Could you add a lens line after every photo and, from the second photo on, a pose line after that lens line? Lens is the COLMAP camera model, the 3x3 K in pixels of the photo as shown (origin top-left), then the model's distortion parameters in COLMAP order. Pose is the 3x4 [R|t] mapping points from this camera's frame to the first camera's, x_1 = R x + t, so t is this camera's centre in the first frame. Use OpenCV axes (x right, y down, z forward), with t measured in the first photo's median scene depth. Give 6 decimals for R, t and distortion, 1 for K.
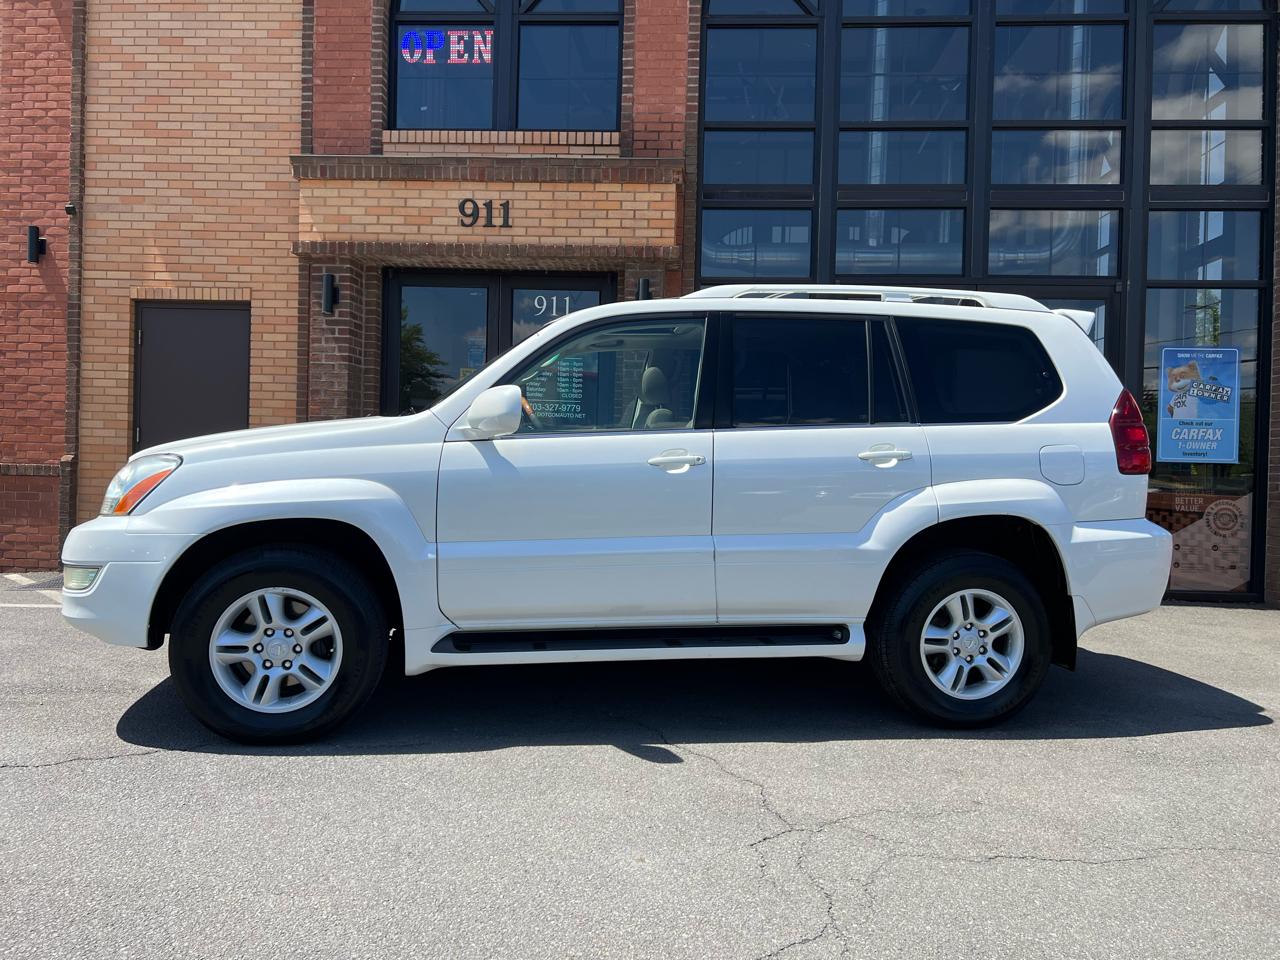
lens RADIAL K [[951.5, 0, 636.3], [0, 951.5, 463.9], [0, 0, 1]] dist [0.044569, -0.042237]
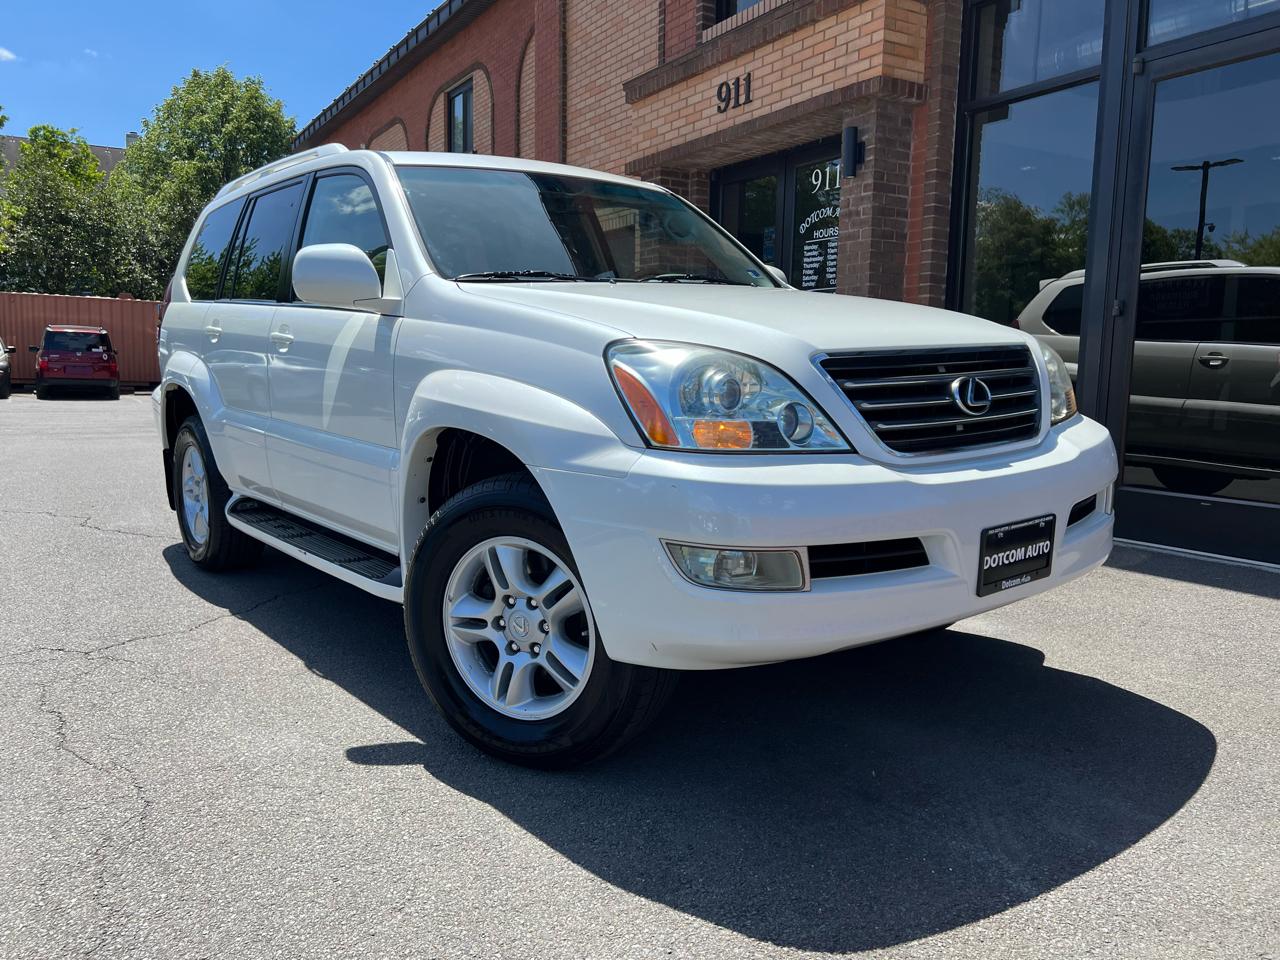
lens RADIAL K [[955.4, 0, 627.8], [0, 955.4, 479.5], [0, 0, 1]] dist [0.038918, -0.042705]
pose [[0.566666, 0.078497, -0.820200, 0.578402], [-0.001448, 0.995545, 0.094278, 0.027159], [0.823947, -0.052236, 0.564255, 0.352122]]
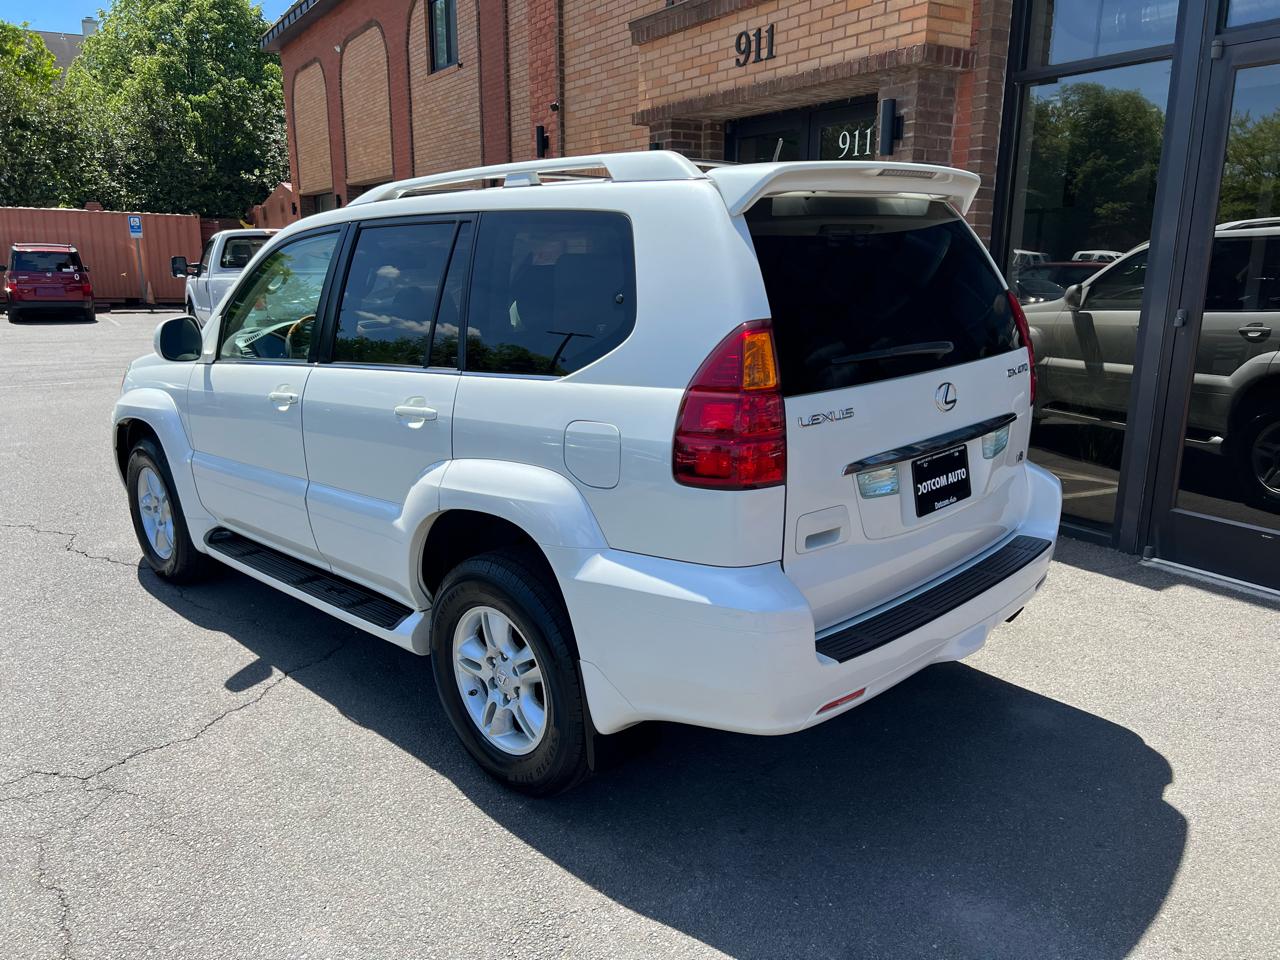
lens RADIAL K [[952.0, 0, 640.0], [0, 952.0, 480.0], [0, 0, 1]] dist [0.048476, -0.055688]
pose [[0.585942, 0.161252, -0.794147, 0.517336], [0.010165, 0.978462, 0.206177, -0.058768], [0.810289, -0.128880, 0.571683, 0.367524]]
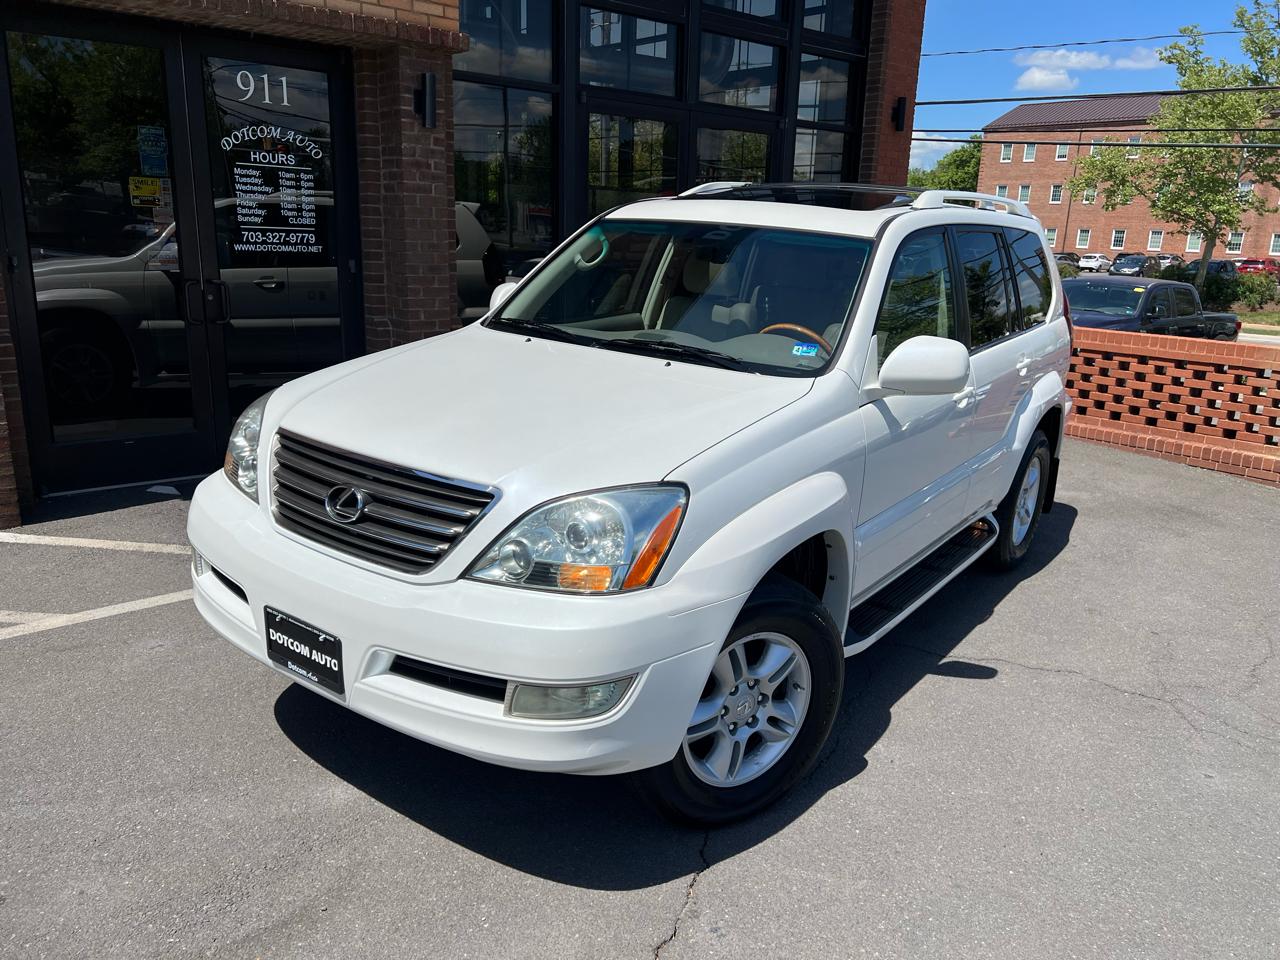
lens RADIAL K [[960.0, 0, 641.8], [0, 960.0, 480.3], [0, 0, 1]] dist [0.036105, -0.046239]
pose [[0.710028, -0.182969, 0.679987, -0.447281], [-0.013762, 0.961863, 0.273186, -0.090304], [-0.704039, -0.203327, 0.680431, 0.269331]]
